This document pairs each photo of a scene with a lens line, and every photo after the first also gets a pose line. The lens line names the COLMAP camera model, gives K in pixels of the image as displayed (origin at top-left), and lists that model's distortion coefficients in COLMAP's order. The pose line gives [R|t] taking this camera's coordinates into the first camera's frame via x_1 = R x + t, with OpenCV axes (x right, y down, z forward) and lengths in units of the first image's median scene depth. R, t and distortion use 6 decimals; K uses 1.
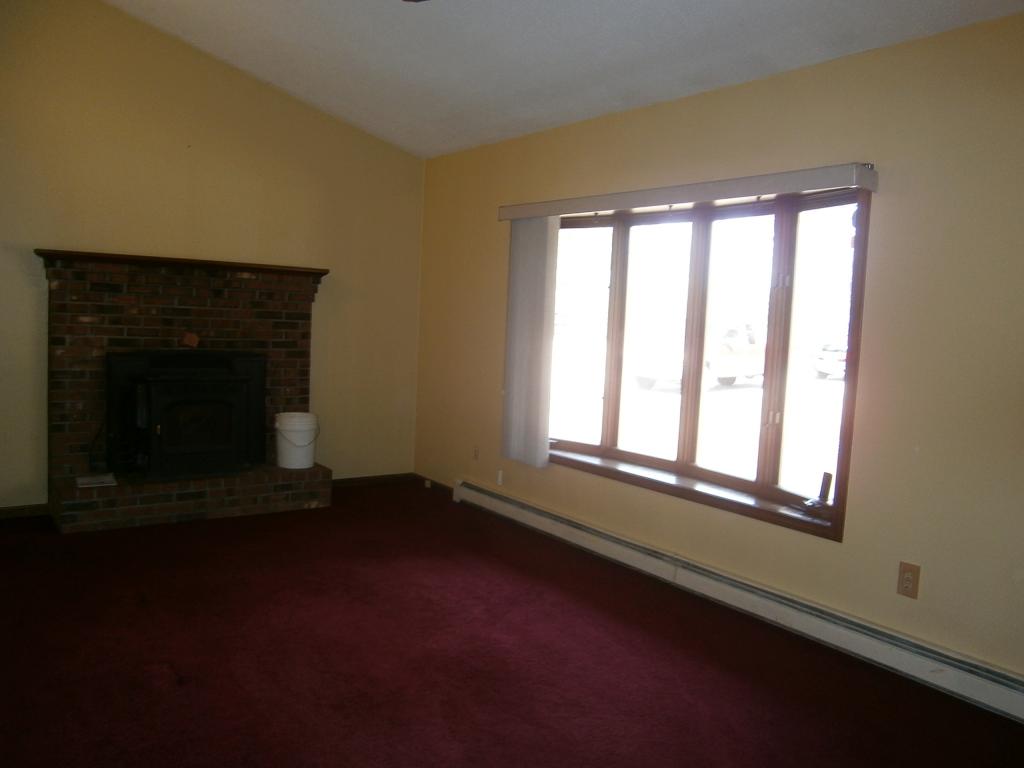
lens RADIAL K [[810.5, 0, 512.0], [0, 810.5, 384.0], [0, 0, 1]] dist [-0.038651, 0.010306]
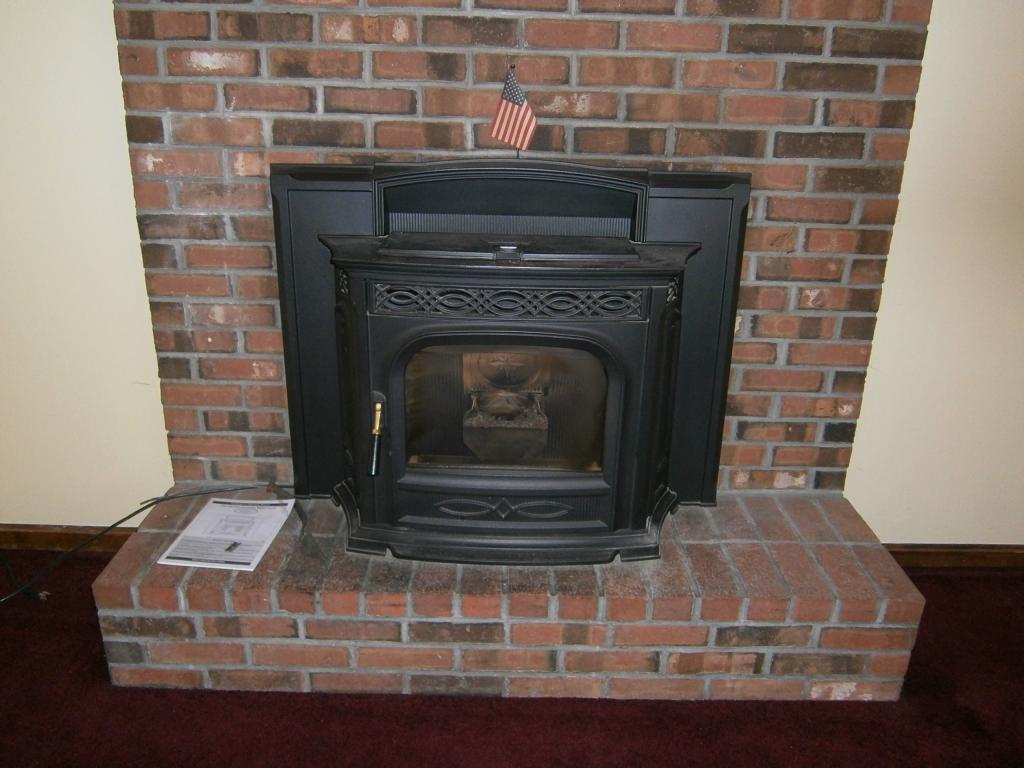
lens RADIAL K [[810.5, 0, 512.0], [0, 810.5, 384.0], [0, 0, 1]] dist [-0.038651, 0.010306]
pose [[0.808426, 0.181836, -0.559806, -0.212169], [-0.035111, 0.964289, 0.262515, -0.041773], [0.587550, -0.192569, 0.785941, 0.760610]]
